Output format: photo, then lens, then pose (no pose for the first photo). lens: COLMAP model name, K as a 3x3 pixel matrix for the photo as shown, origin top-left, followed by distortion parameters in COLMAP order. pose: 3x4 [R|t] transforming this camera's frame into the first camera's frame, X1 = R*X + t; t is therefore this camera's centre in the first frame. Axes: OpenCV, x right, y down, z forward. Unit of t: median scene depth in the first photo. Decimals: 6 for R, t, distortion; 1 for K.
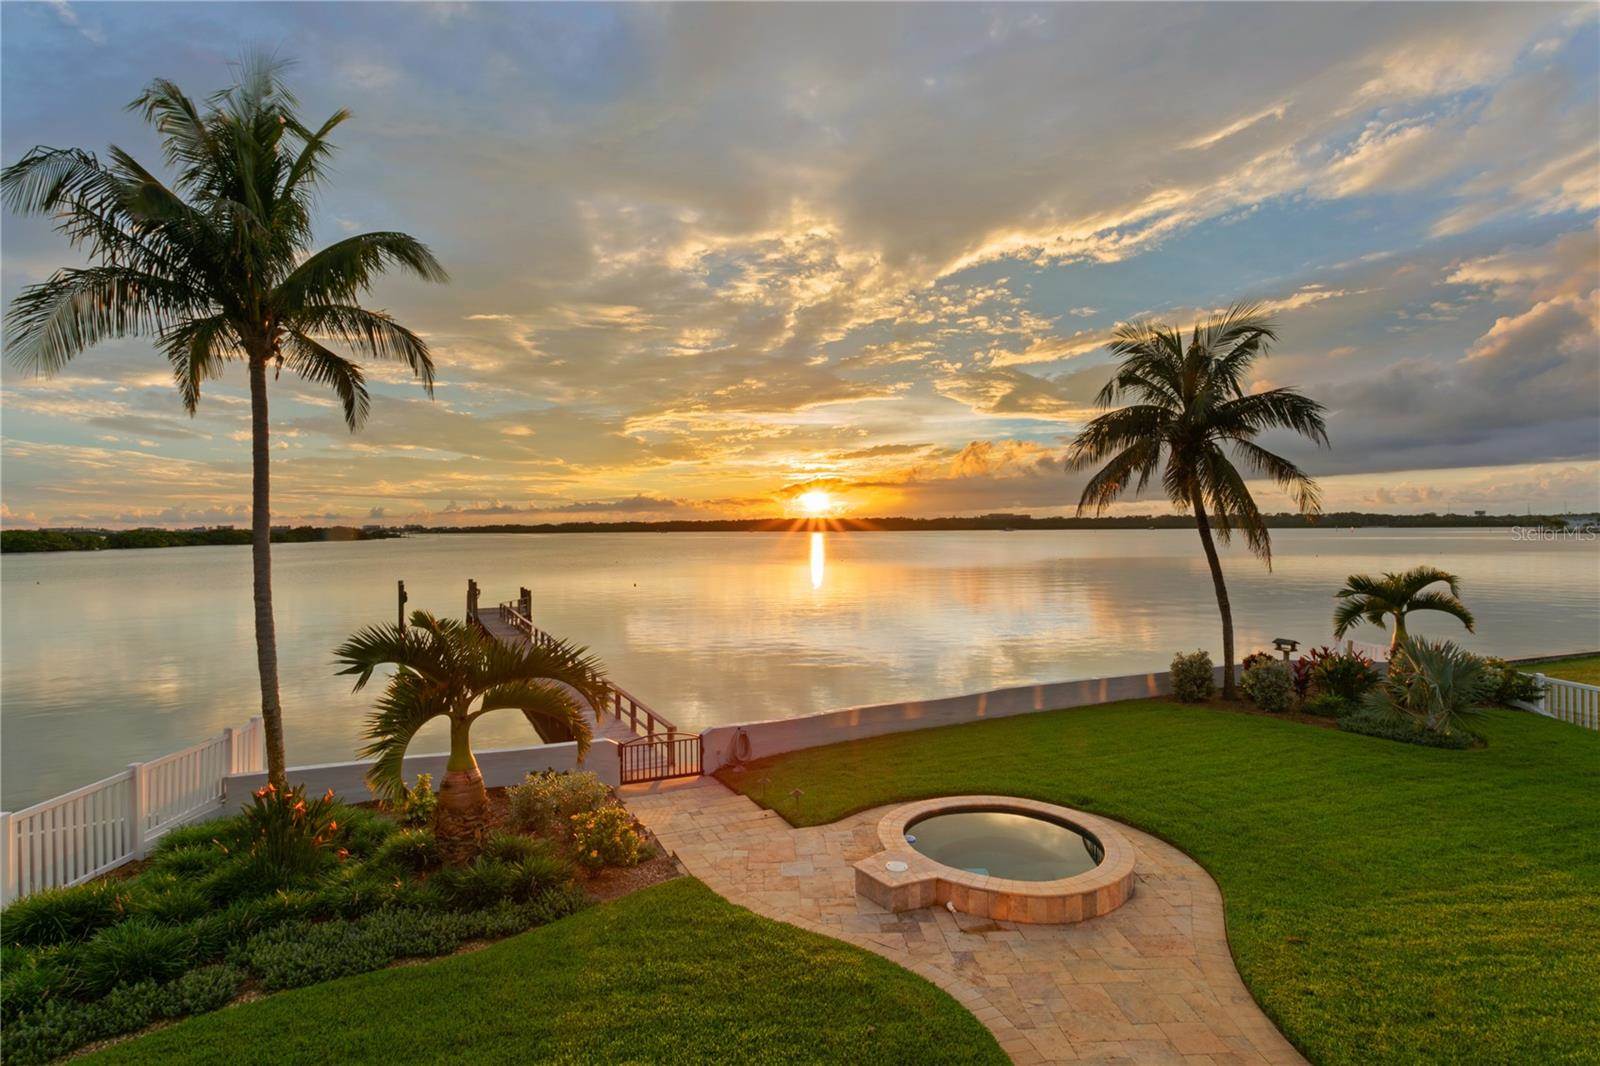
lens RADIAL K [[775.8, 0, 790.2], [0, 775.8, 533.0], [0, 0, 1]] dist [0.003886, 0.000399]
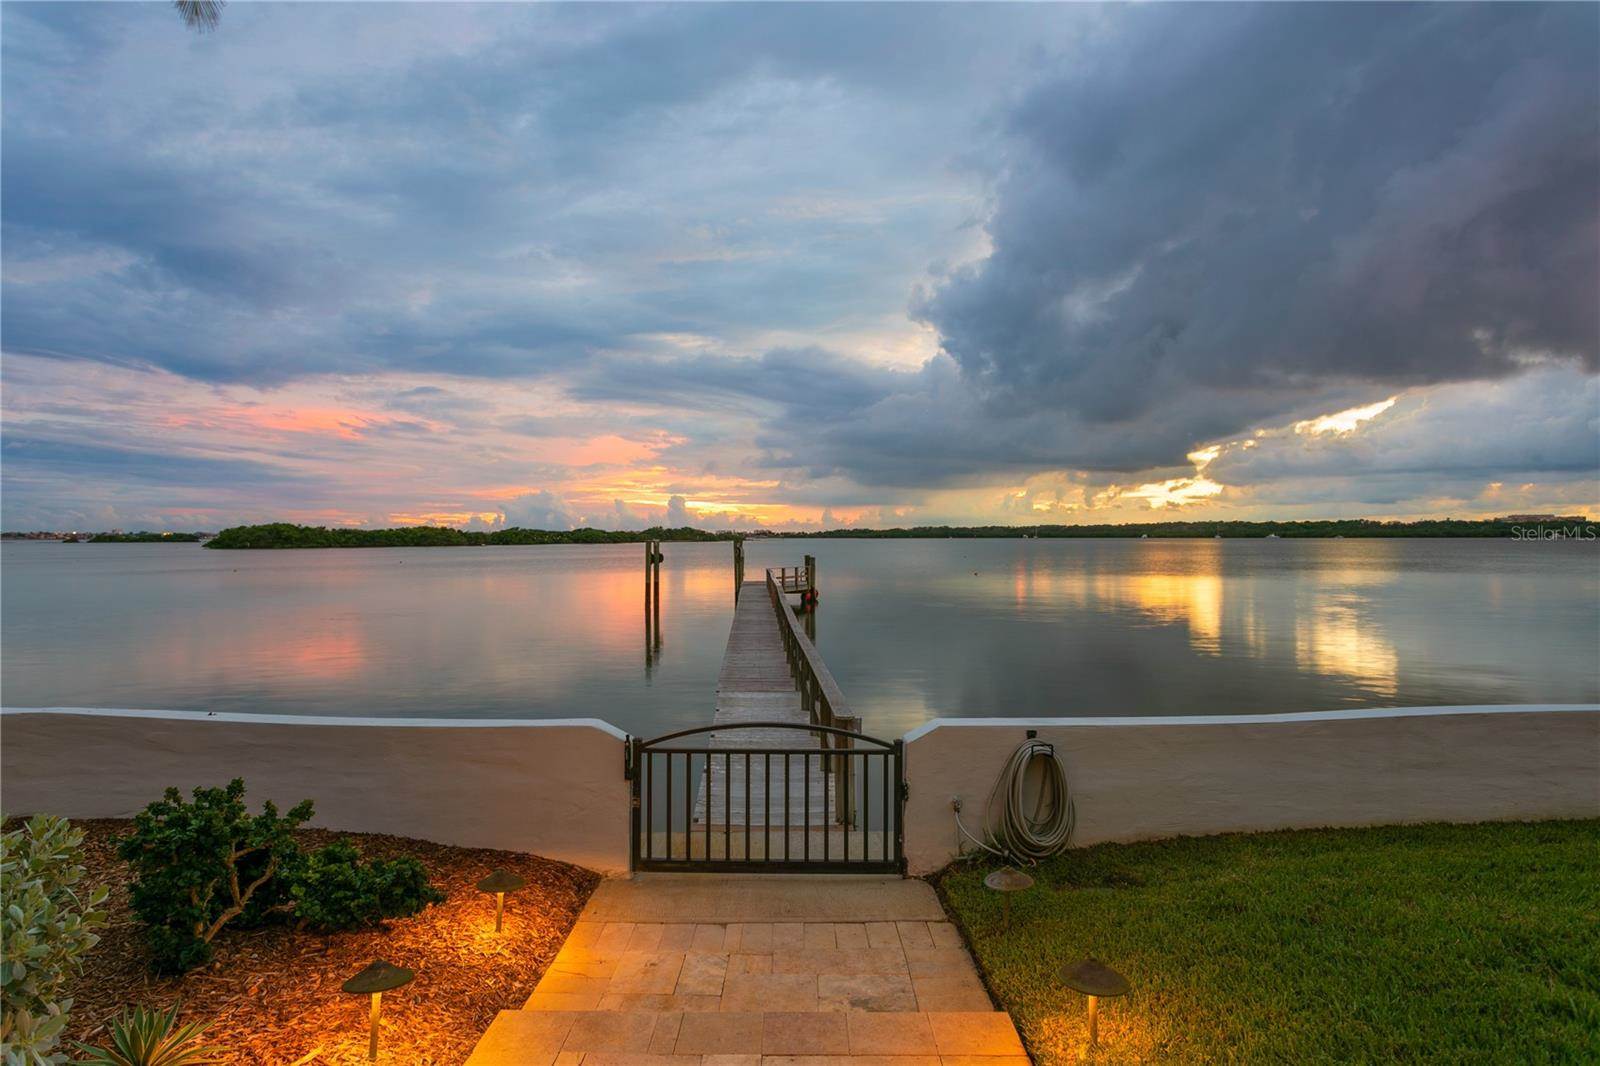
lens RADIAL K [[903.6, 0, 795.5], [0, 903.6, 549.0], [0, 0, 1]] dist [-0.013373, 0.007959]
pose [[0.913403, 0.006315, -0.407007, -0.008256], [-0.003030, 0.999957, 0.008714, 0.179406], [0.407045, -0.006726, 0.913383, 0.653425]]
